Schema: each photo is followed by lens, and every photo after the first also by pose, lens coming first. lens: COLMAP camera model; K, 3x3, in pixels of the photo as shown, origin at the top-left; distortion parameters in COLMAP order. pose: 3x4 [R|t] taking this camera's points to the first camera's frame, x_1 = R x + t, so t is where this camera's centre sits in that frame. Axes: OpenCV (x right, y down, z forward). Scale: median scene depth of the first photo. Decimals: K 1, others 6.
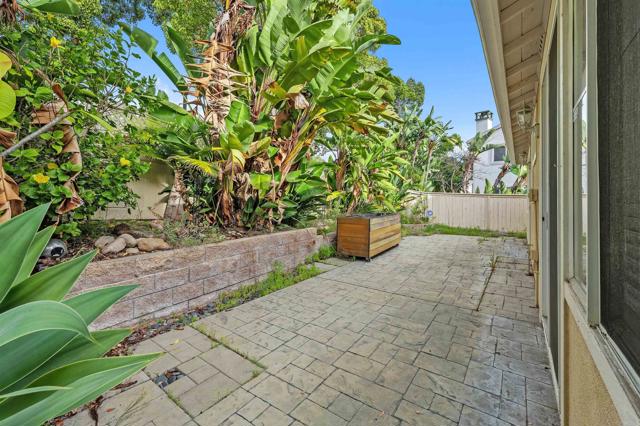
lens RADIAL K [[273.6, 0, 317.6], [0, 273.6, 191.9], [0, 0, 1]] dist [0.001231, 0.000085]
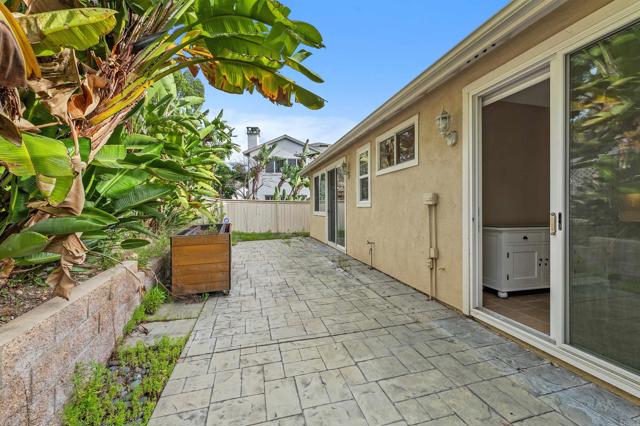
lens RADIAL K [[259.0, 0, 321.3], [0, 259.0, 207.1], [0, 0, 1]] dist [0.001481, 0.000119]
pose [[0.632275, -0.019043, 0.774510, -0.272073], [-0.003544, 0.999616, 0.027471, 0.018658], [-0.774736, -0.020114, 0.631965, 0.639583]]
